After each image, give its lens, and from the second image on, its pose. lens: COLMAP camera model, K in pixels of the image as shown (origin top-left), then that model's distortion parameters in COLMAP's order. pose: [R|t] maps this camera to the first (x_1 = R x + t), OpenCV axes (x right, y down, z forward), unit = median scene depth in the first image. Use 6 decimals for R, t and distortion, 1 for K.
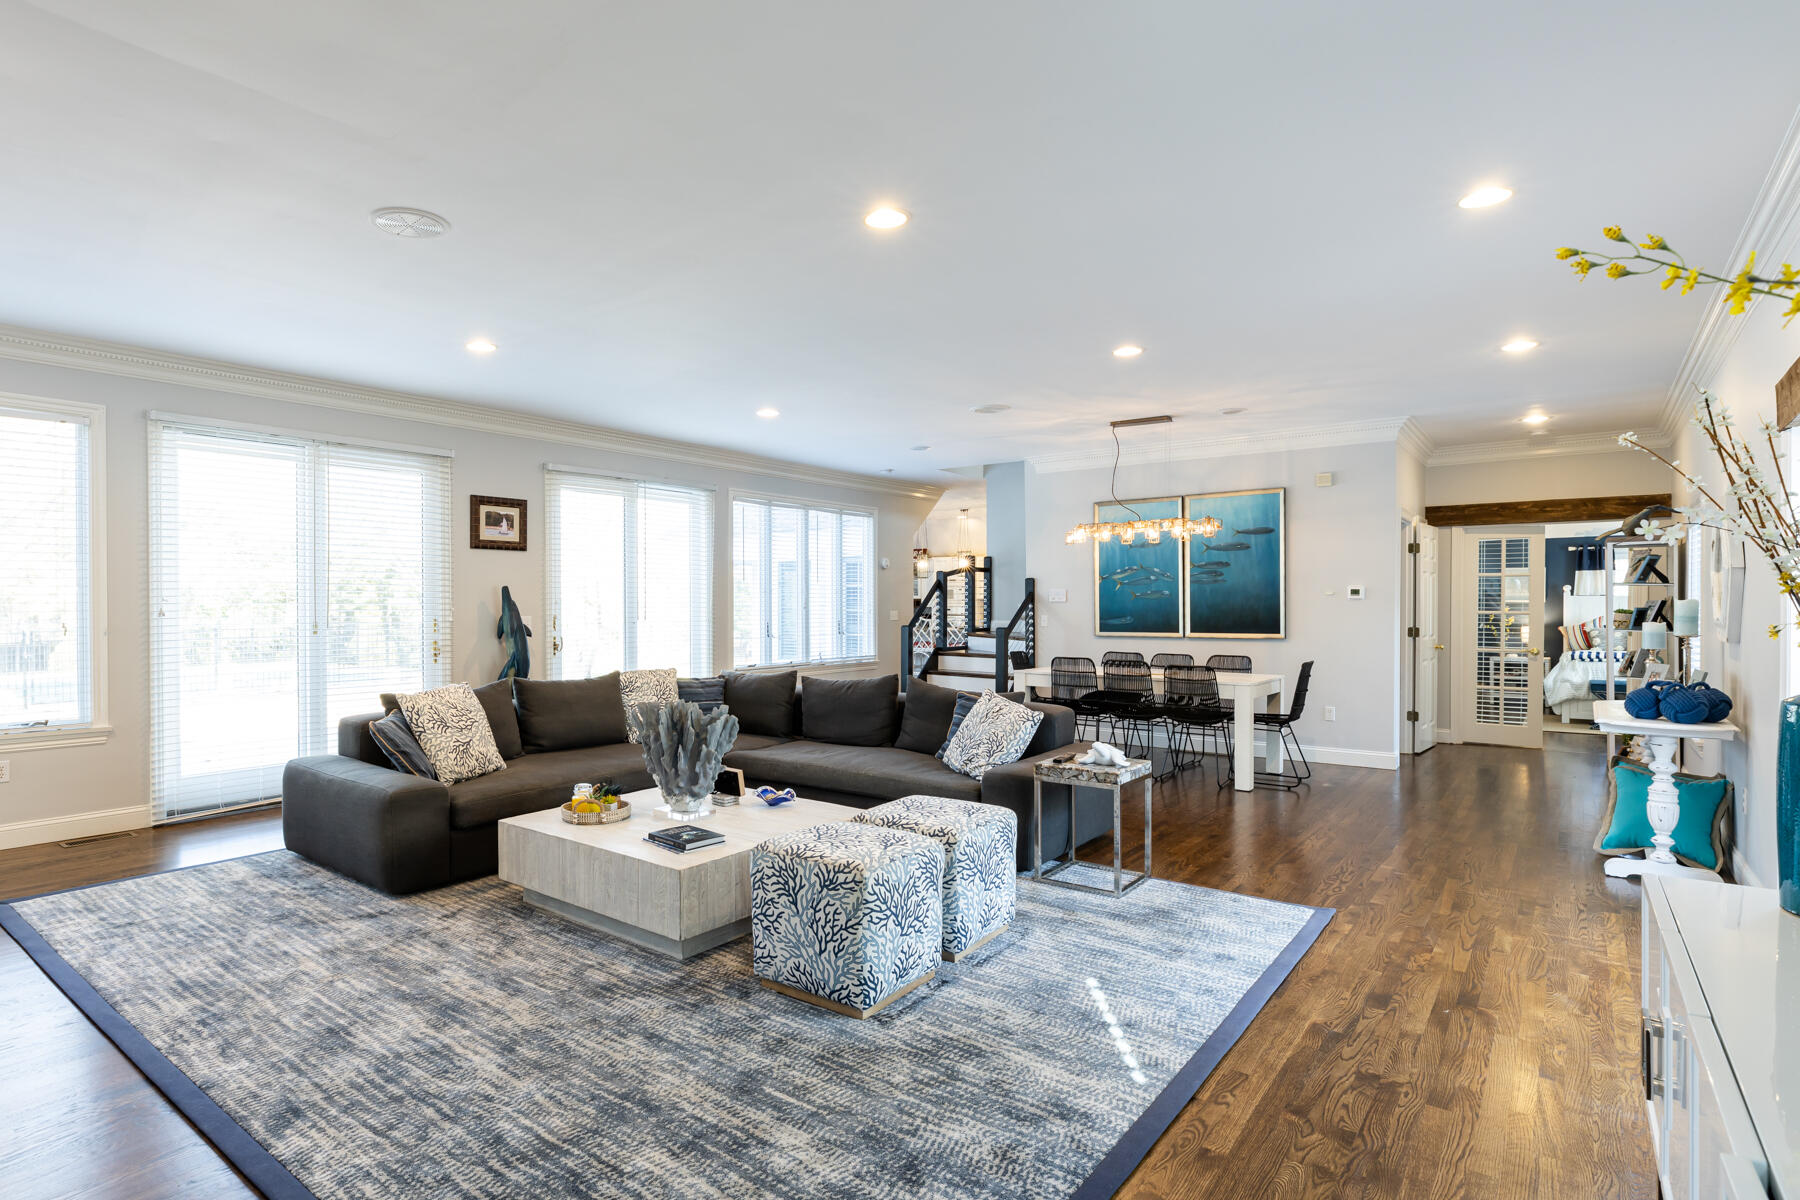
lens RADIAL K [[925.7, 0, 898.4], [0, 925.7, 606.4], [0, 0, 1]] dist [-0.003655, -0.000357]
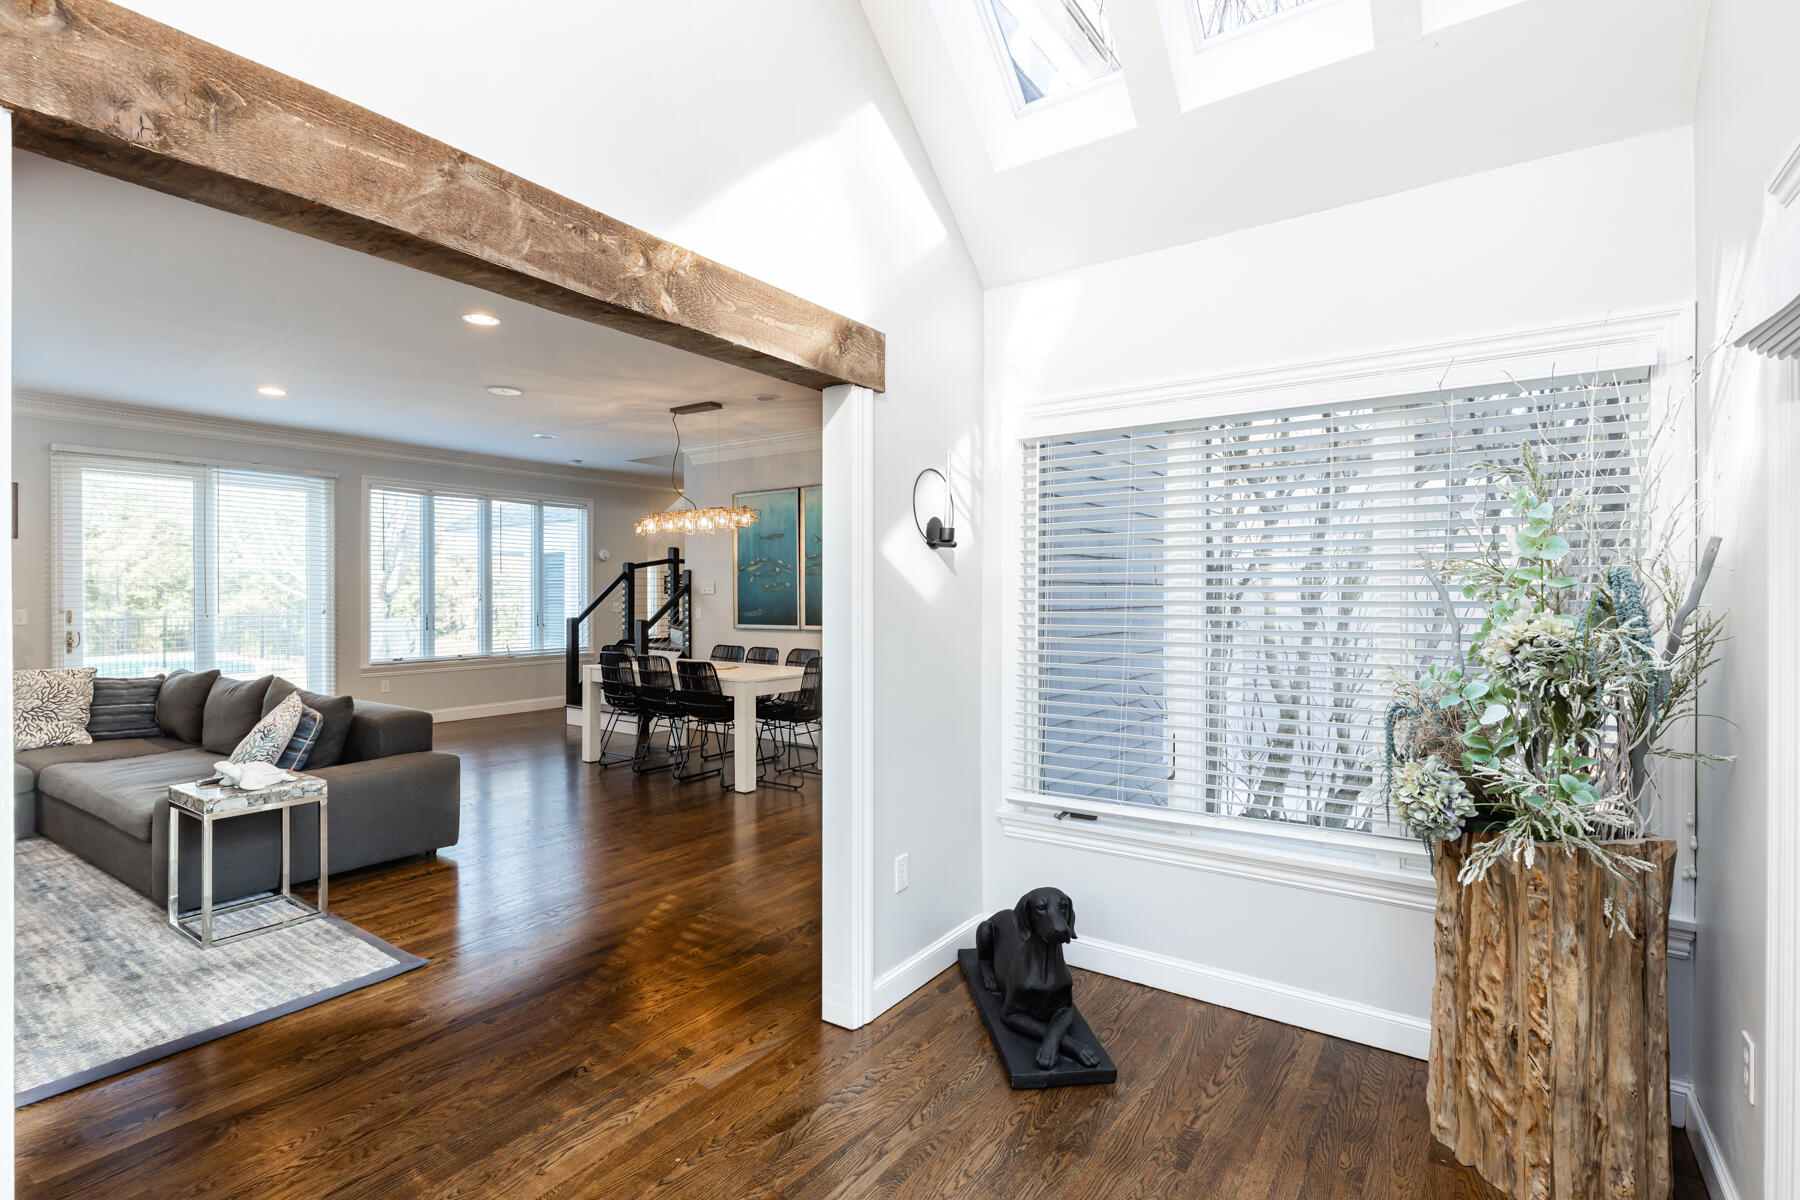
lens RADIAL K [[856.5, 0, 902.7], [0, 856.5, 594.7], [0, 0, 1]] dist [0.001887, -0.000120]
pose [[0.997883, 0.001227, 0.065020, 0.360308], [-0.001074, 0.999997, -0.002379, -0.002383], [-0.065023, 0.002304, 0.997881, 0.079003]]
